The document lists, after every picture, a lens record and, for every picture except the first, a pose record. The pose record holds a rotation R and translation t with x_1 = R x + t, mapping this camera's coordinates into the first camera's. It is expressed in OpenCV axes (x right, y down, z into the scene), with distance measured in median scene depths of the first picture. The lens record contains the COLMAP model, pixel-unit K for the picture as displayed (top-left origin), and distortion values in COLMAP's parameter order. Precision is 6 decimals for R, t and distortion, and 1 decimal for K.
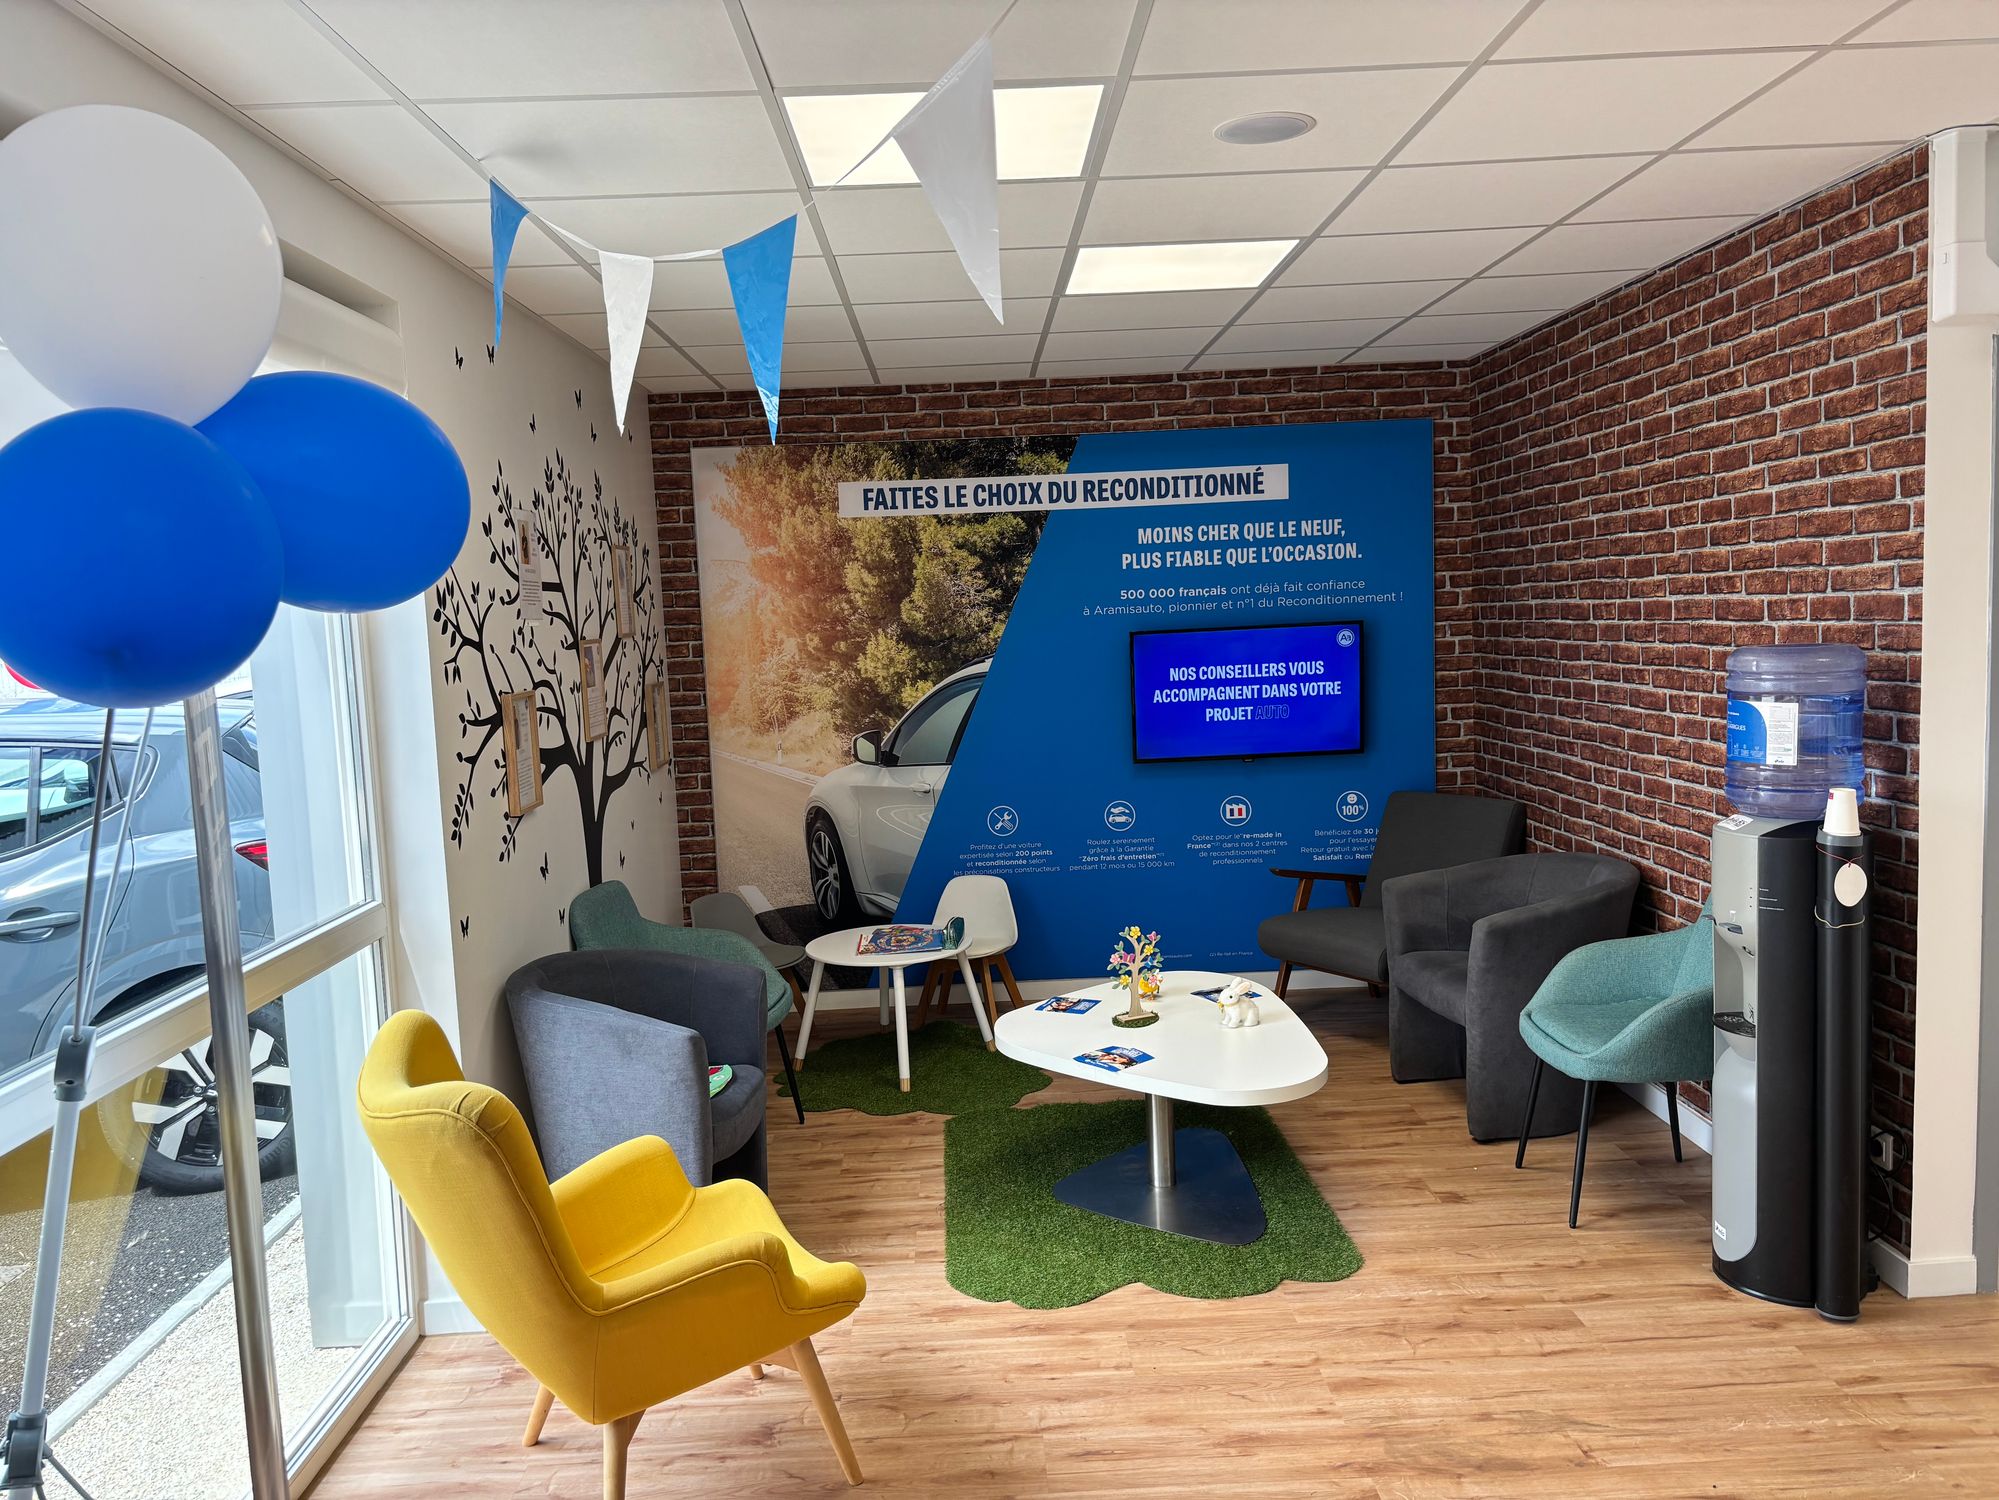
lens RADIAL K [[1512.8, 0, 986.1], [0, 1512.8, 756.5], [0, 0, 1]] dist [0.078037, -0.101298]
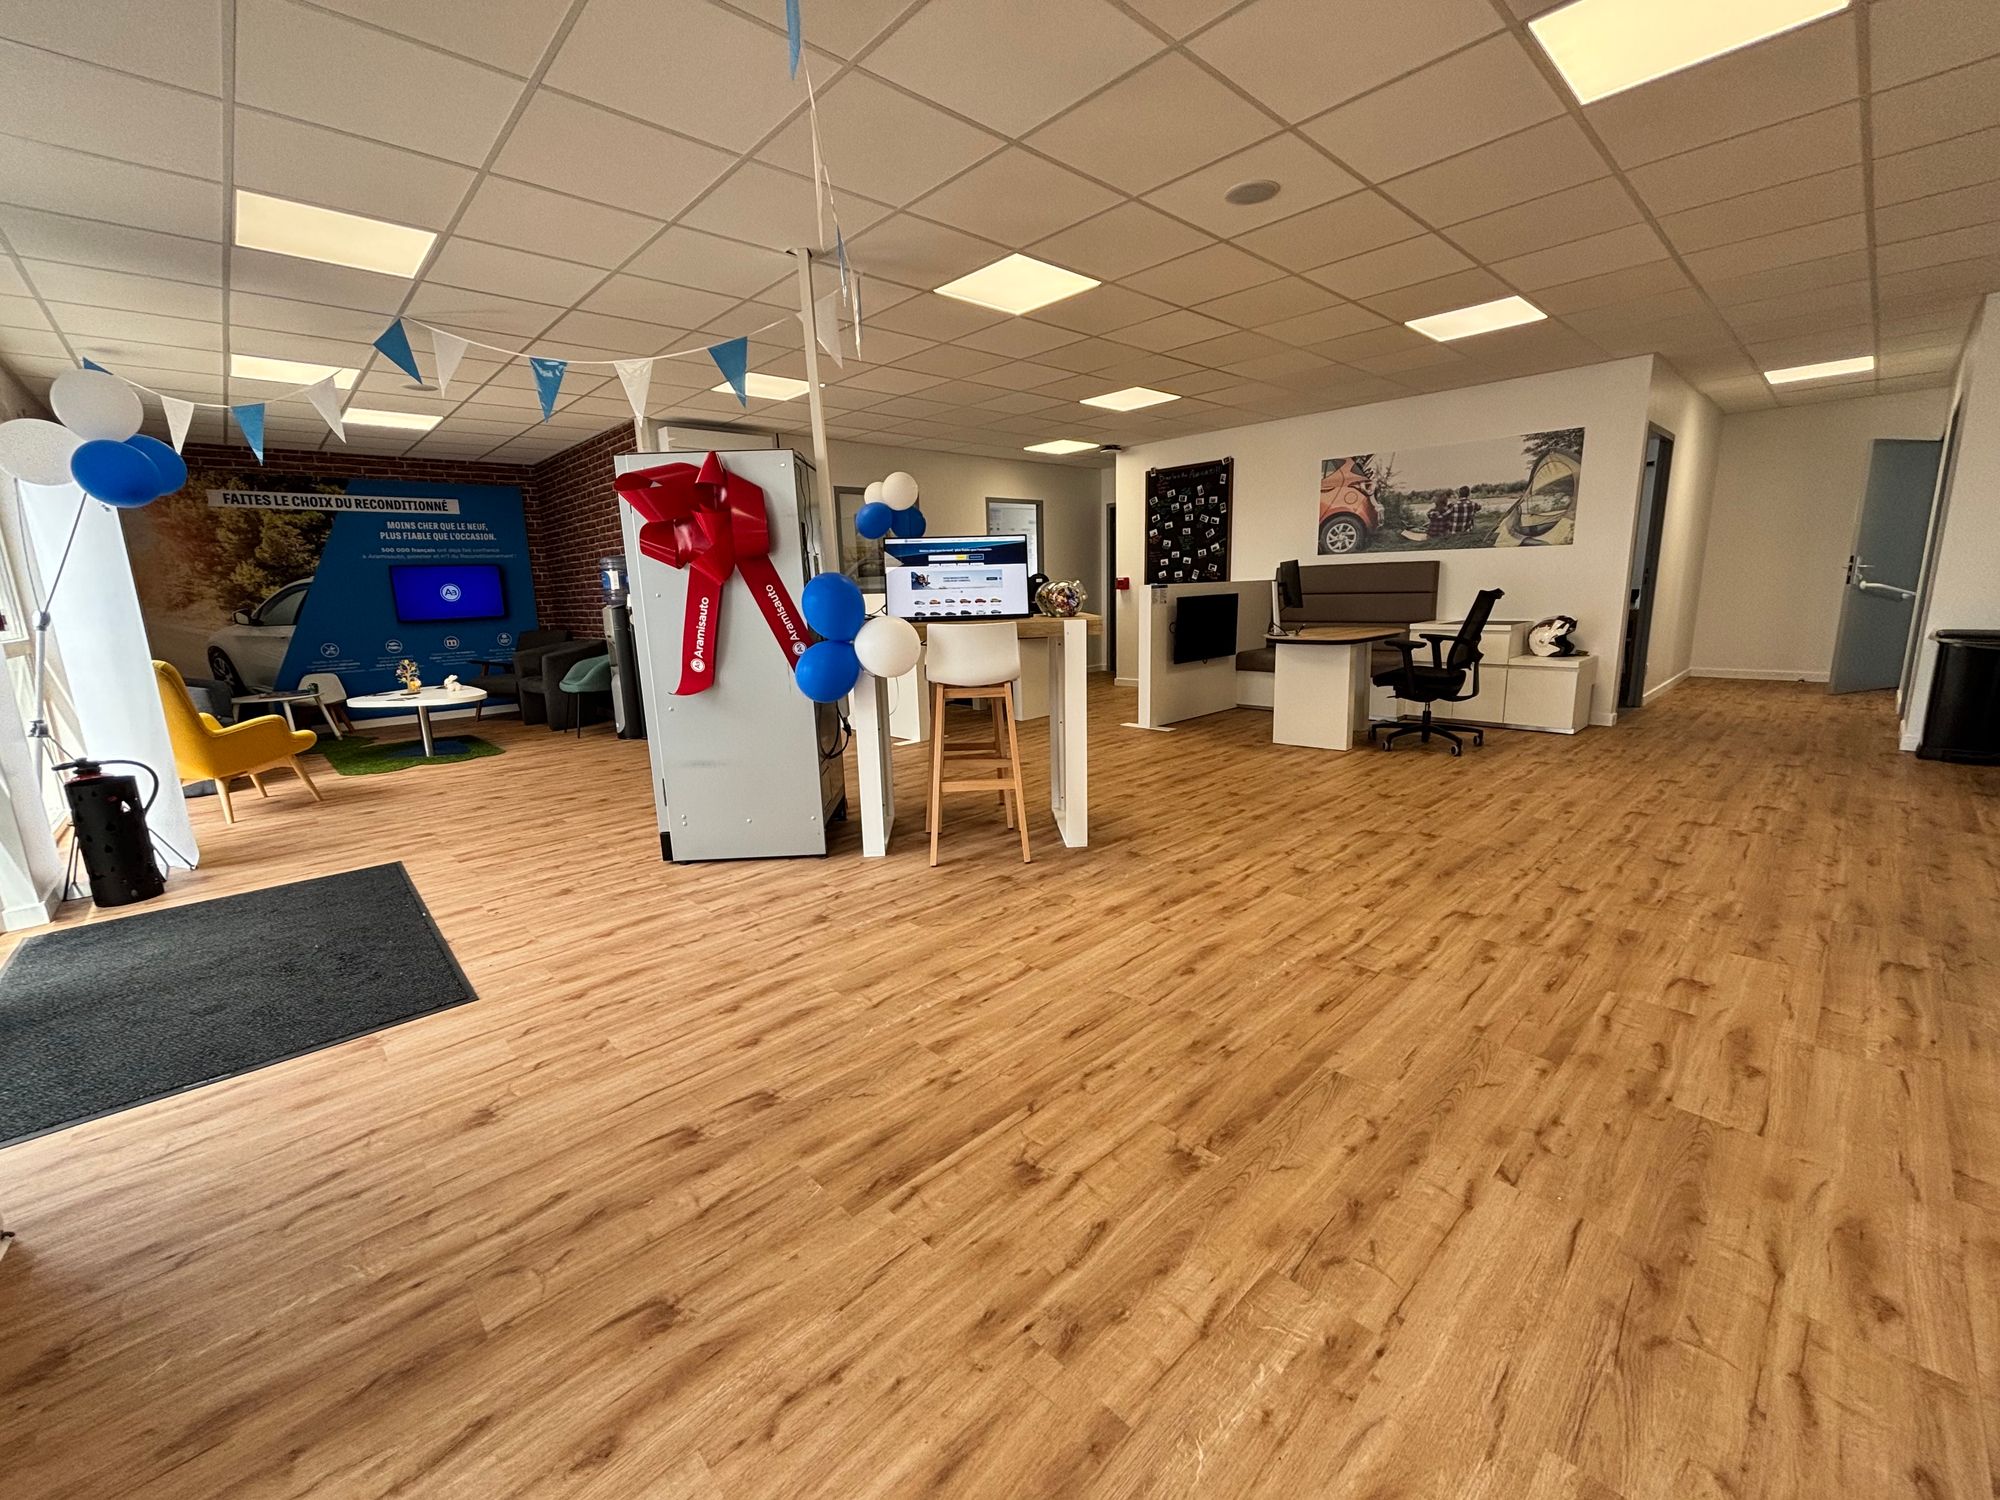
lens RADIAL K [[807.3, 0, 1000.9], [0, 807.3, 742.9], [0, 0, 1]] dist [0.001262, 0.000297]
pose [[0.739480, -0.108505, 0.664376, -0.093931], [0.066179, 0.993861, 0.088656, 0.204405], [-0.669918, -0.021591, 0.742121, -0.828681]]
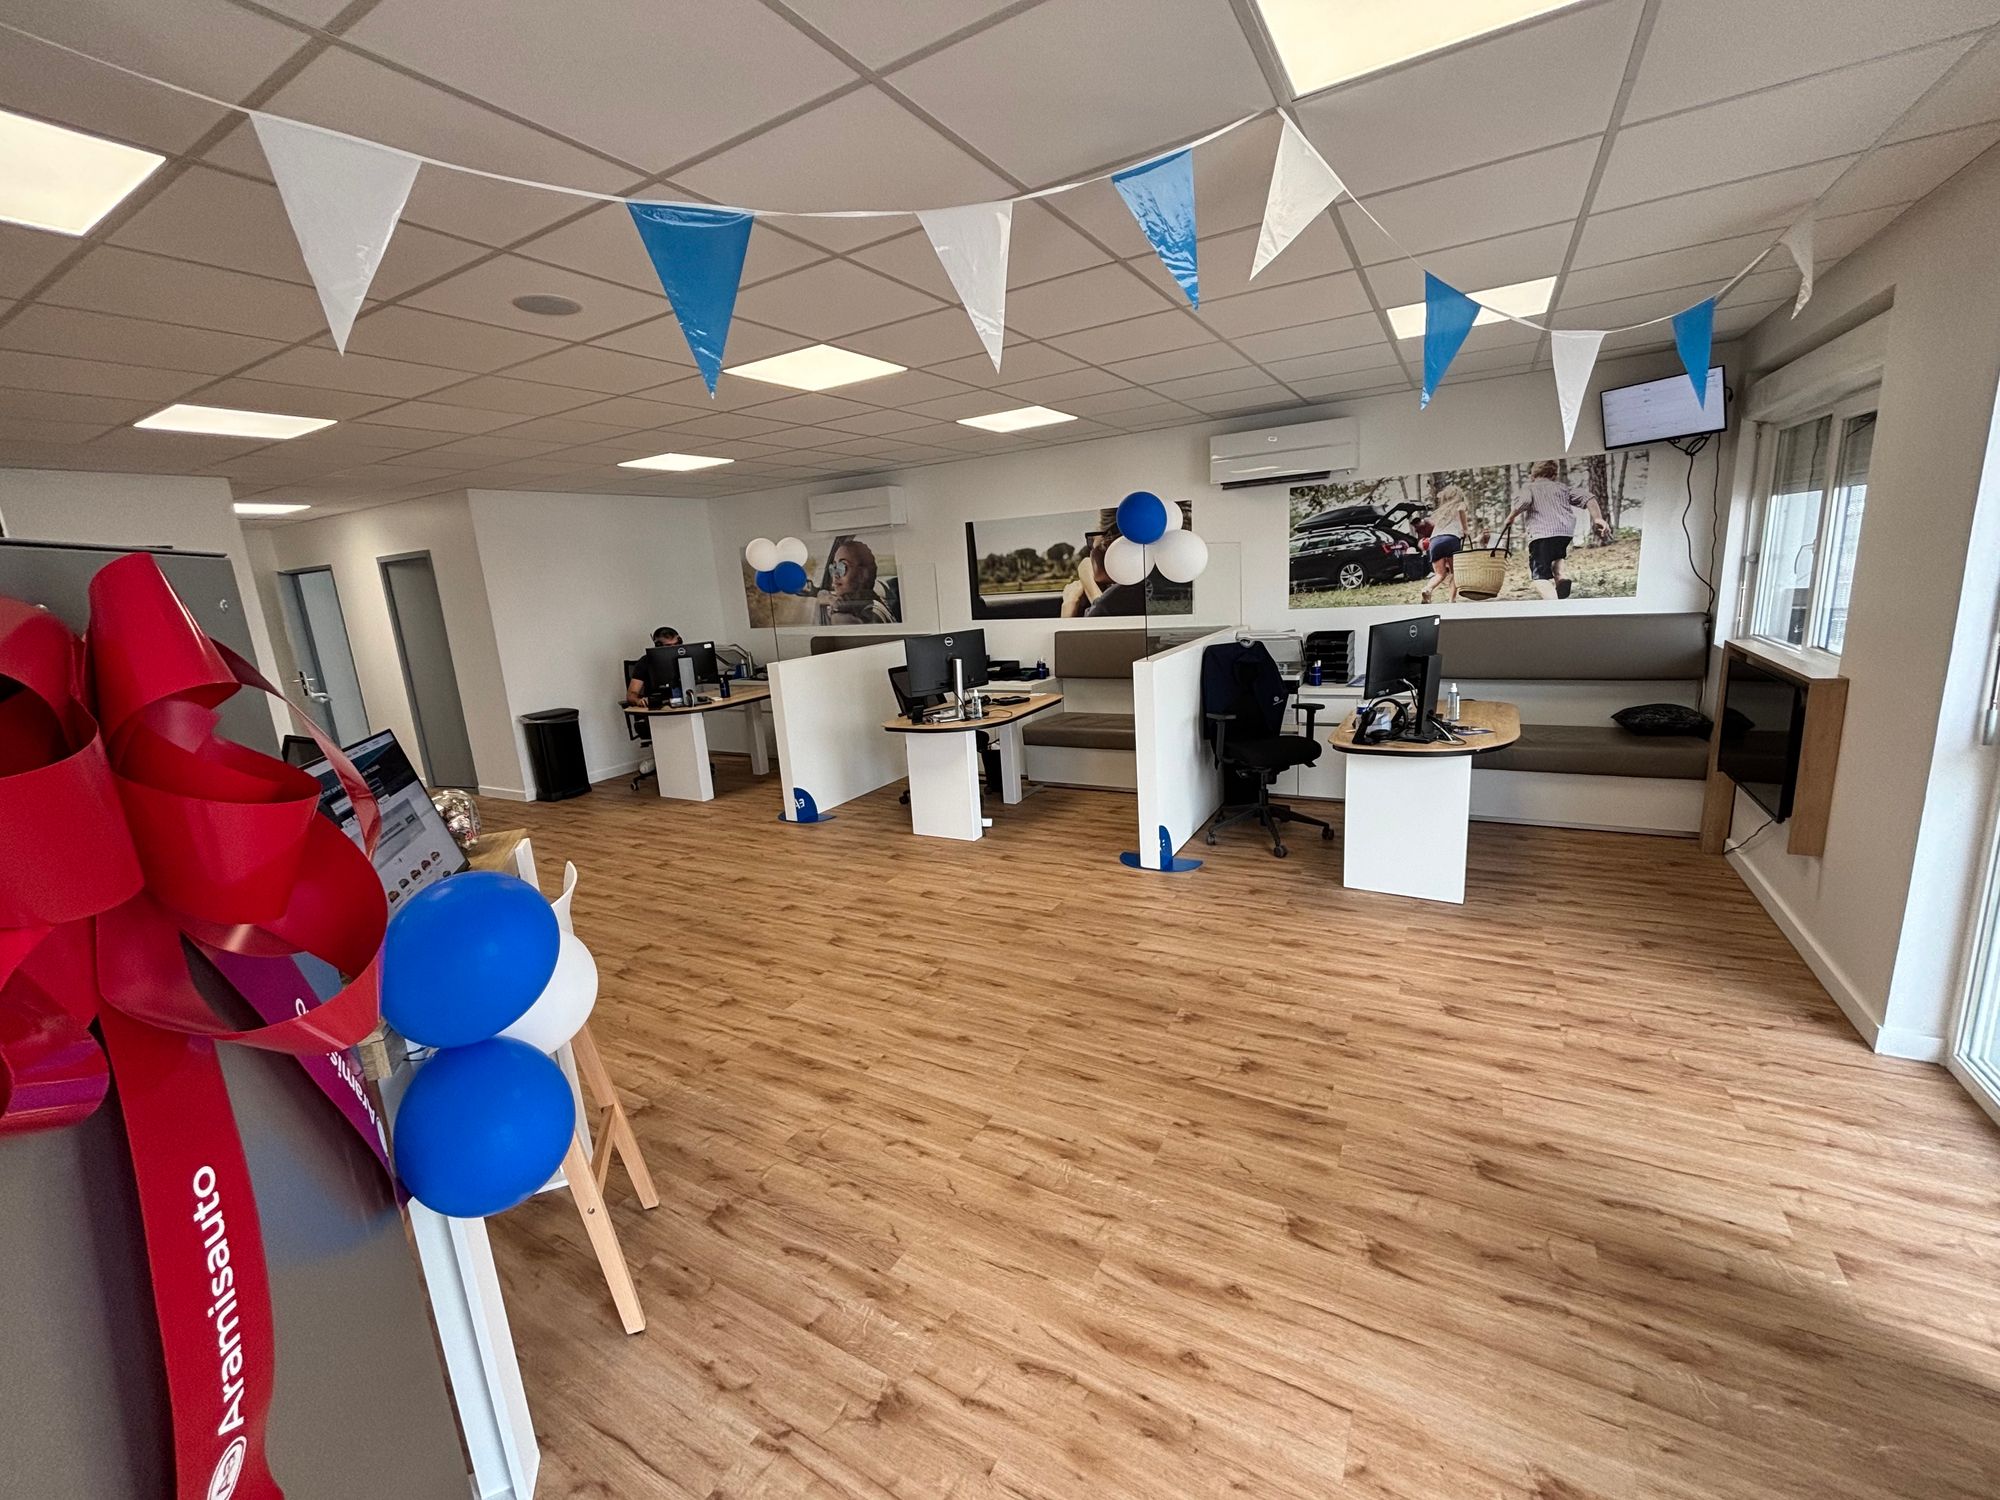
lens RADIAL K [[807.3, 0, 1000.9], [0, 807.3, 742.9], [0, 0, 1]] dist [0.001262, 0.000297]
pose [[-0.849443, -0.003649, 0.527668, 0.070304], [0.164903, 0.948058, 0.272018, -0.200645], [-0.501253, 0.318077, -0.804719, 0.803974]]
